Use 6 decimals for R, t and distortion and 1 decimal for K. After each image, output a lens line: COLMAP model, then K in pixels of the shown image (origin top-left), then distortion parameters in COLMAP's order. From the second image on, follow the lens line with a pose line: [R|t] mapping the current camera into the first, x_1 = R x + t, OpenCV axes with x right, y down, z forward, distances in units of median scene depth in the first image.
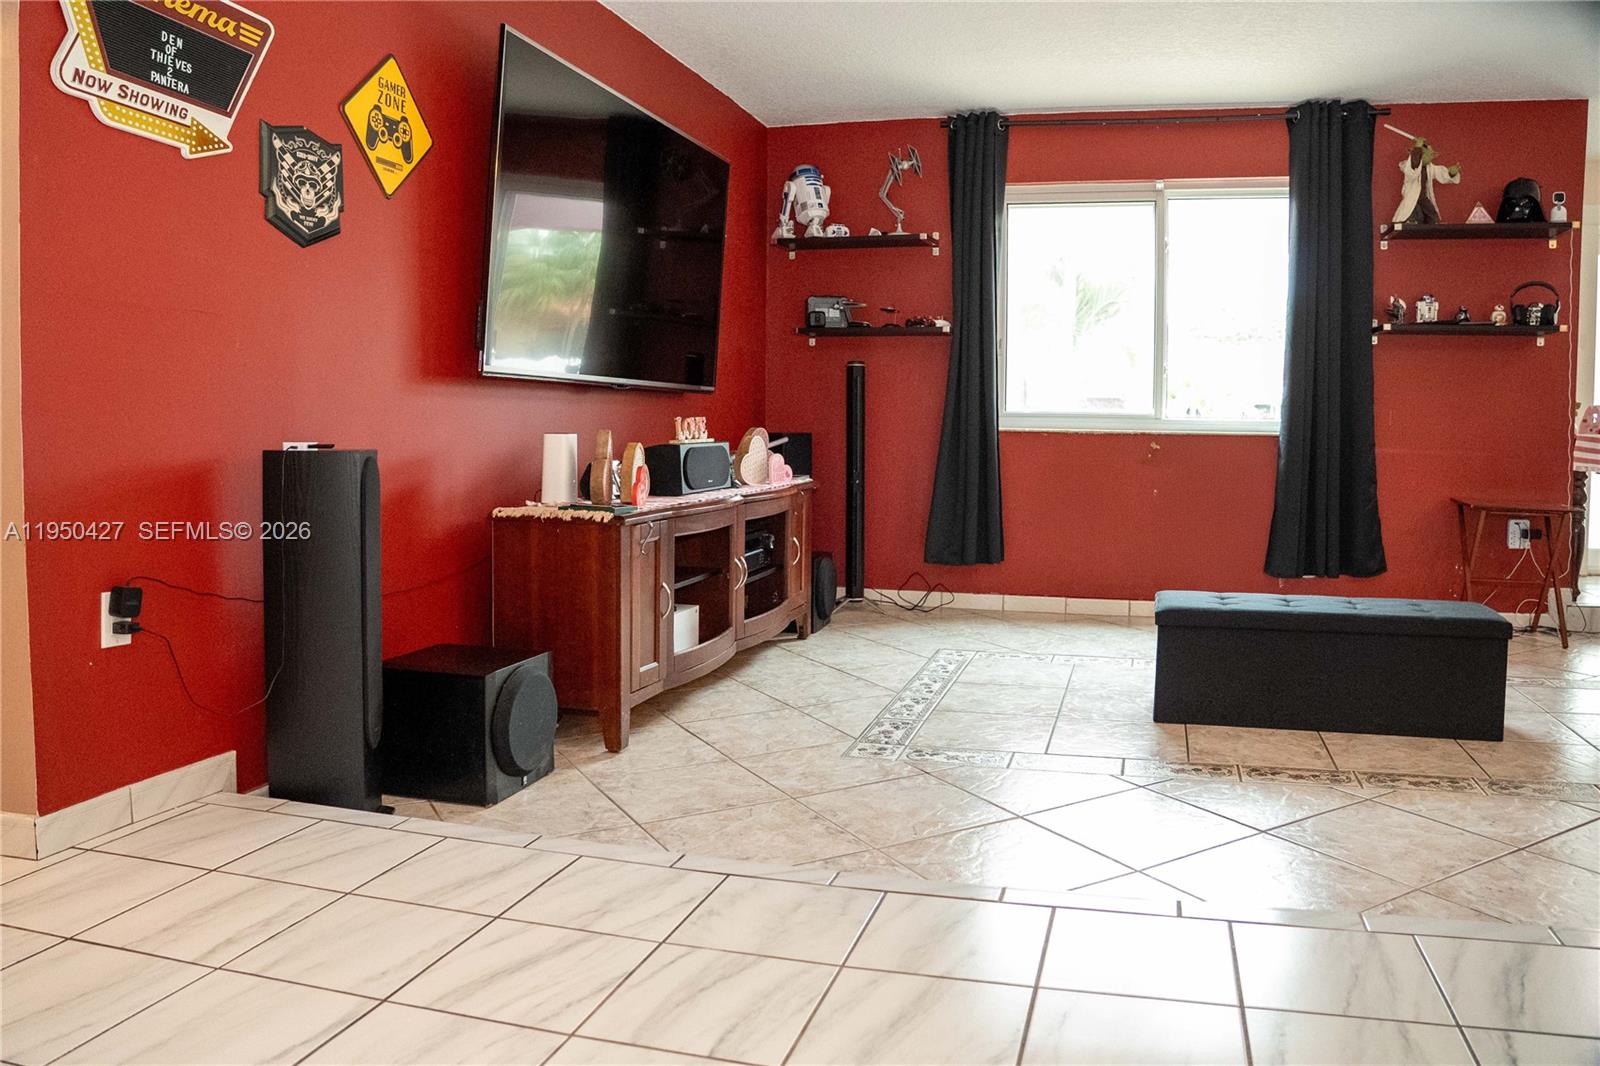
lens RADIAL K [[1096.2, 0, 783.0], [0, 1096.2, 528.0], [0, 0, 1]] dist [-0.141730, 0.063505]
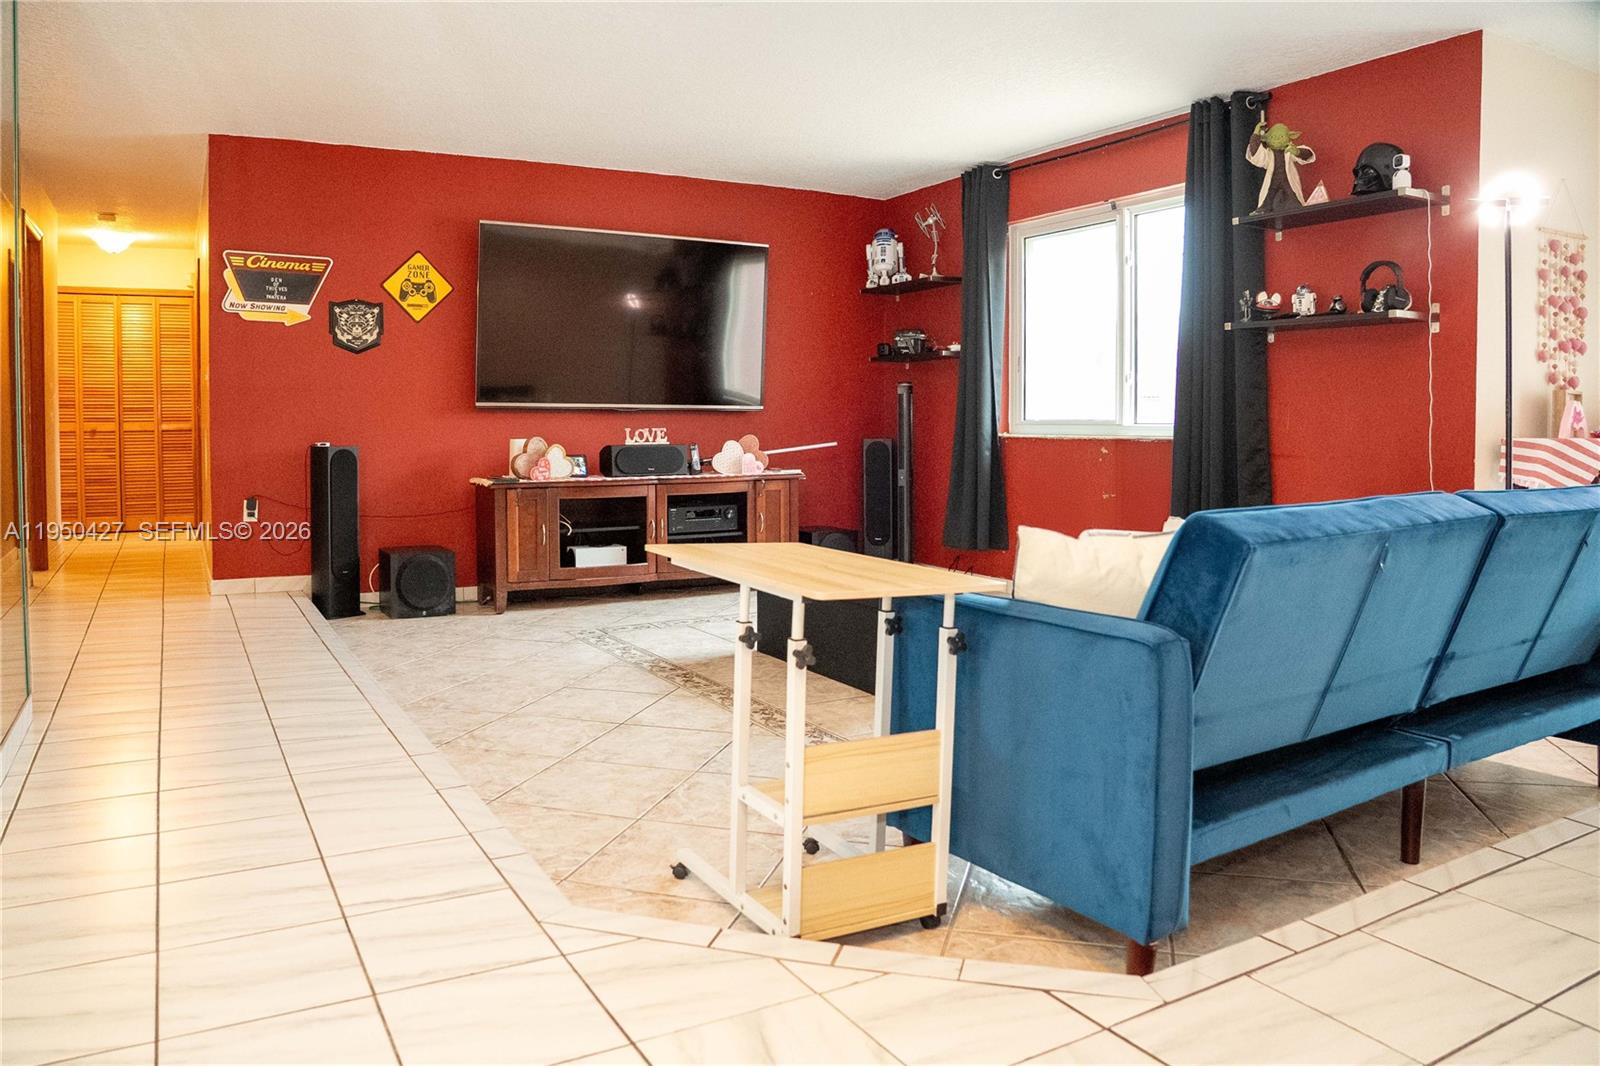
lens RADIAL K [[1096.2, 0, 783.0], [0, 1096.2, 528.0], [0, 0, 1]] dist [-0.141730, 0.063505]
pose [[0.721351, 0.051828, -0.690627, 1.566143], [-0.060643, 0.998093, 0.011562, 0.013698], [0.689909, 0.033542, 0.723118, 0.015907]]
